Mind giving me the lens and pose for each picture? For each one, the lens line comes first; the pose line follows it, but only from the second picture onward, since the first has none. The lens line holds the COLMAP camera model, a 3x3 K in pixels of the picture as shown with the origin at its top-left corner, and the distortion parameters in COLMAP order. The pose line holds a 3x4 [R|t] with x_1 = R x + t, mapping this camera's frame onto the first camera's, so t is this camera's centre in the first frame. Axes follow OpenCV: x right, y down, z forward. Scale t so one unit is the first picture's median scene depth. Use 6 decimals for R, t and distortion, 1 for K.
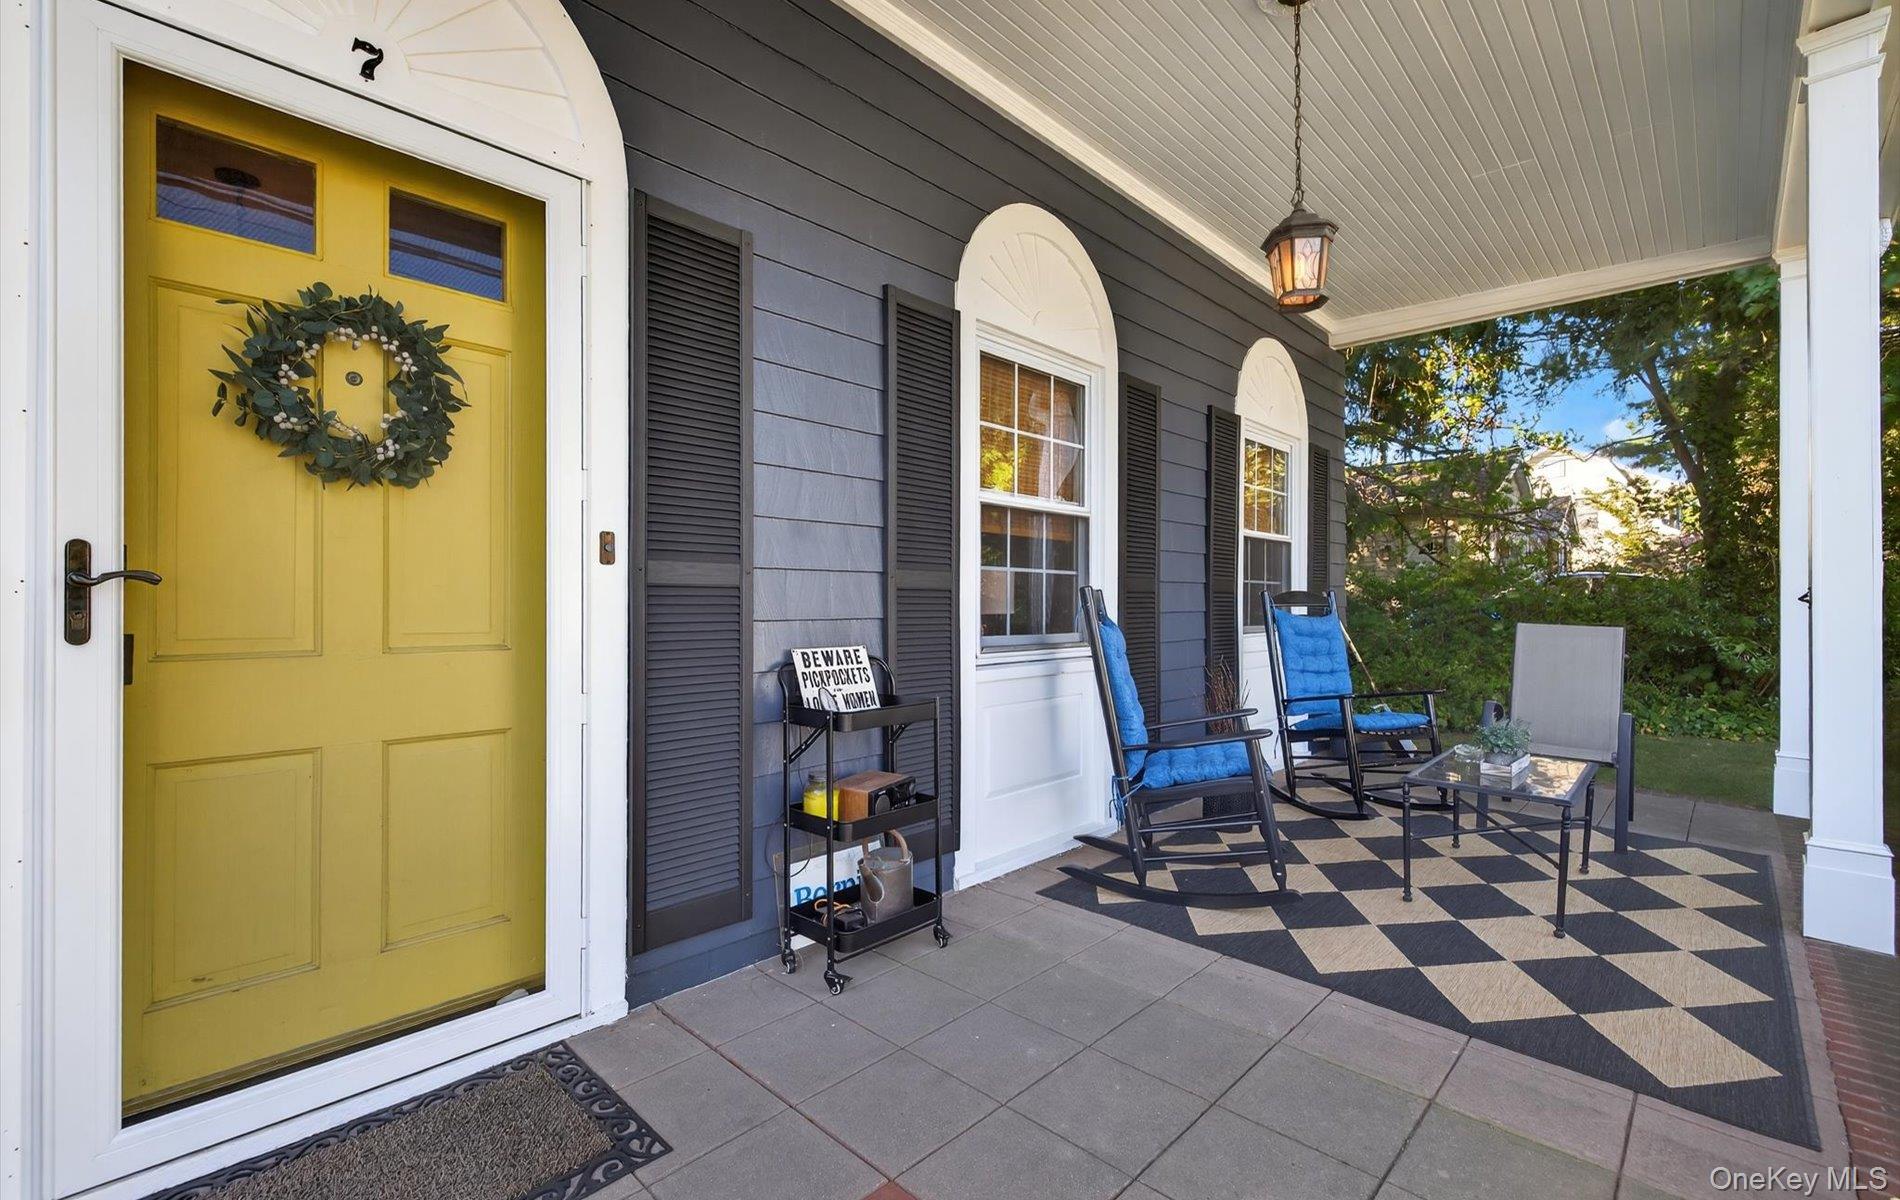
lens RADIAL K [[811.6, 0, 957.1], [0, 811.6, 586.4], [0, 0, 1]] dist [0.002421, -0.000561]
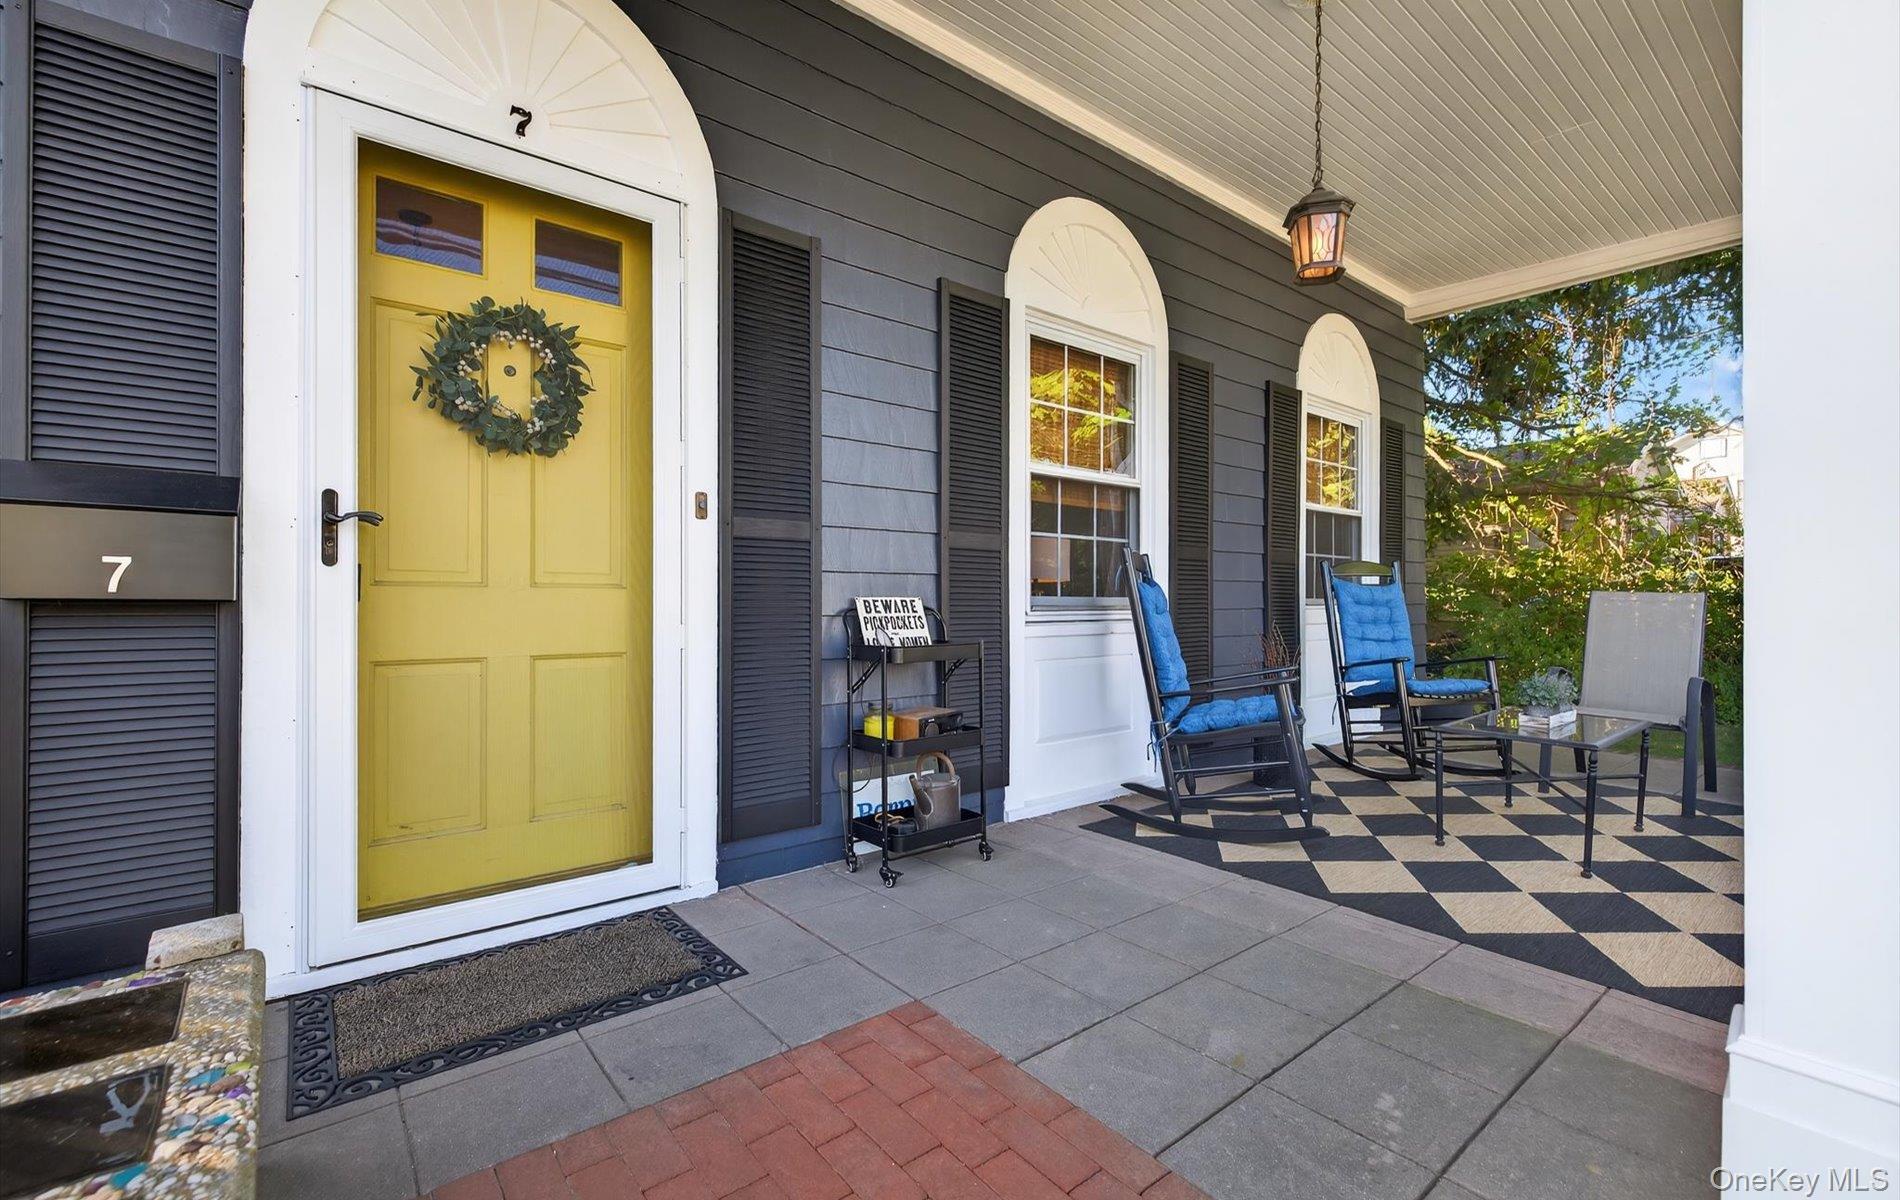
lens RADIAL K [[813.3, 0, 945.7], [0, 813.3, 577.2], [0, 0, 1]] dist [0.002598, -0.000118]
pose [[0.992004, -0.003918, -0.126144, 0.069467], [0.003093, 0.999973, -0.006736, 0.057309], [0.126167, 0.006292, 0.991989, -0.129679]]
